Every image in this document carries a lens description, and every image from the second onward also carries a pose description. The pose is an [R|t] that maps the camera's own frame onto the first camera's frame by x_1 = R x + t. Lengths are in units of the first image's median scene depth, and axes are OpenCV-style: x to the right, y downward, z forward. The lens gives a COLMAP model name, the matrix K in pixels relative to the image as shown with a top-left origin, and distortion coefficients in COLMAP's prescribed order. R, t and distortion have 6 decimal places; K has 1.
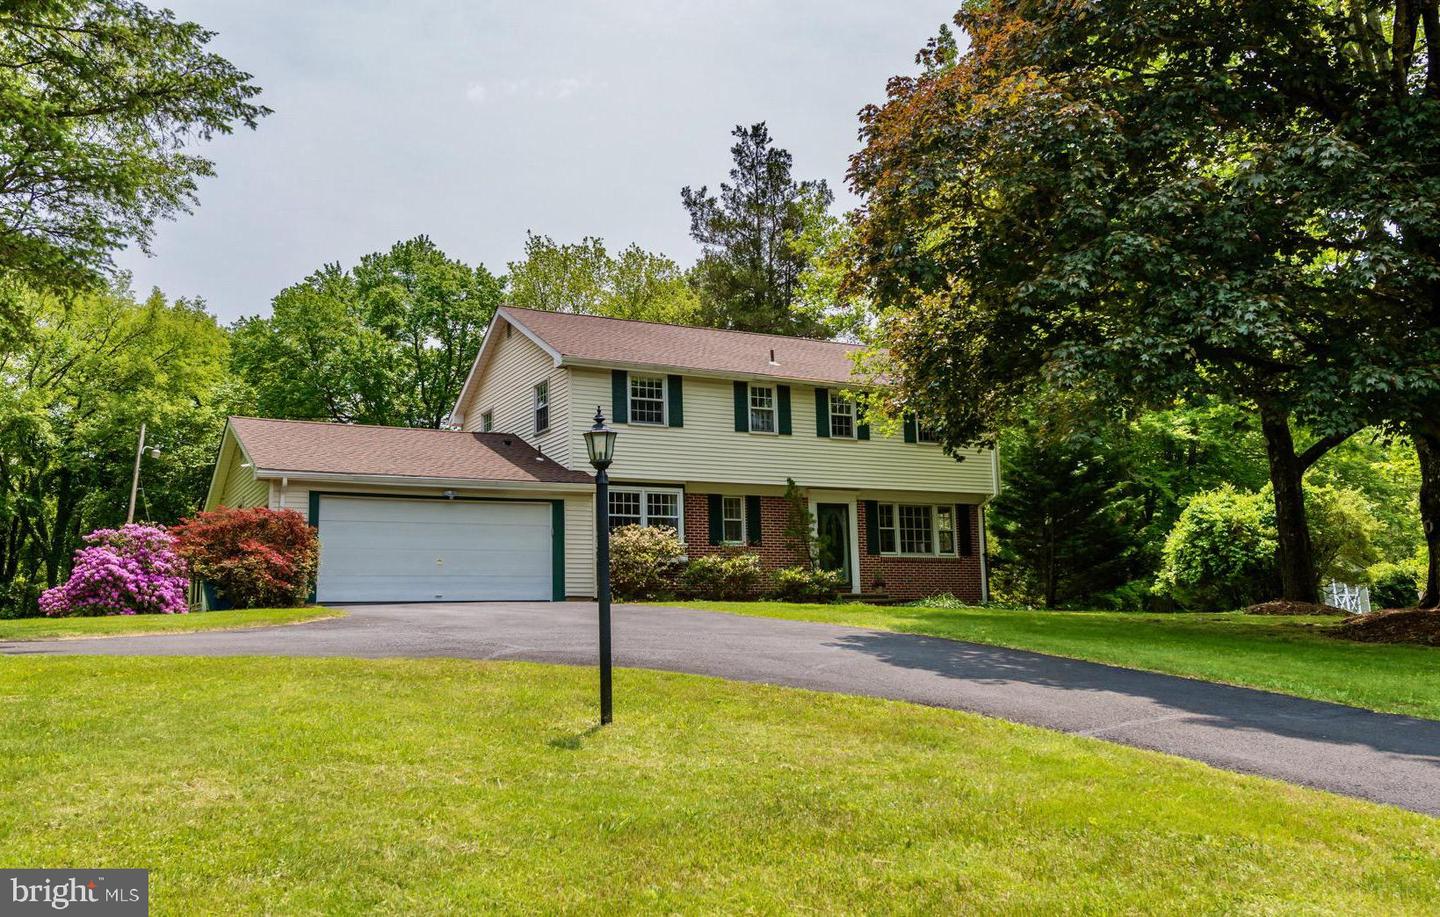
lens RADIAL K [[1207.3, 0, 718.0], [0, 1207.3, 459.5], [0, 0, 1]] dist [-0.041185, -0.000932]
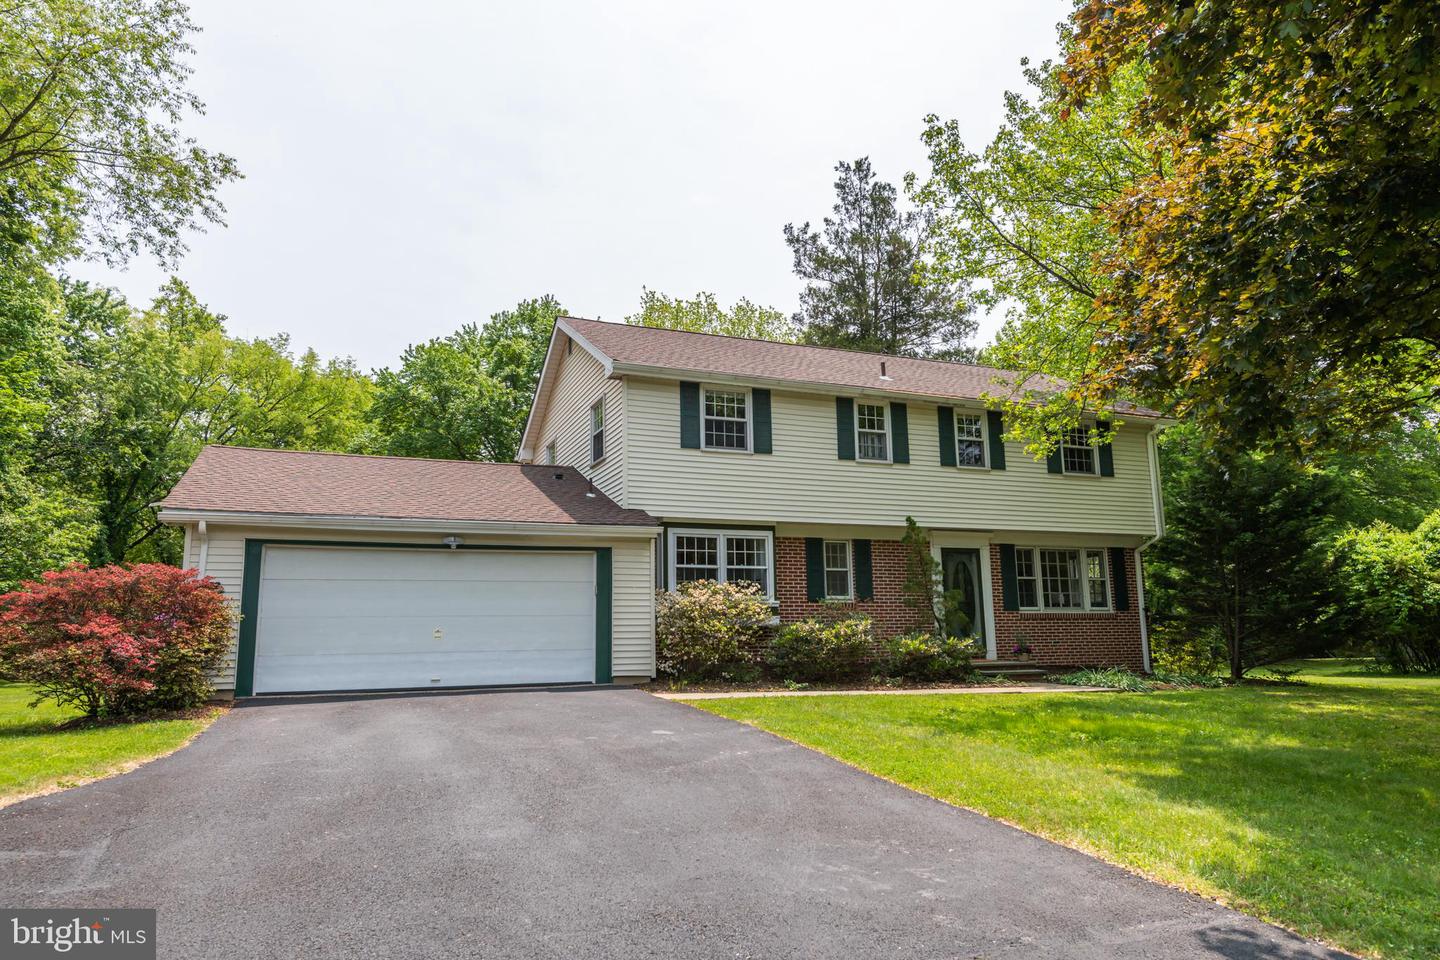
lens RADIAL K [[978.8, 0, 731.9], [0, 978.8, 483.4], [0, 0, 1]] dist [0.004714, 0.001214]
pose [[0.995056, -0.009770, -0.098830, 0.007020], [0.007699, 0.999743, -0.021321, 0.005379], [0.099013, 0.020455, 0.994876, 0.312324]]
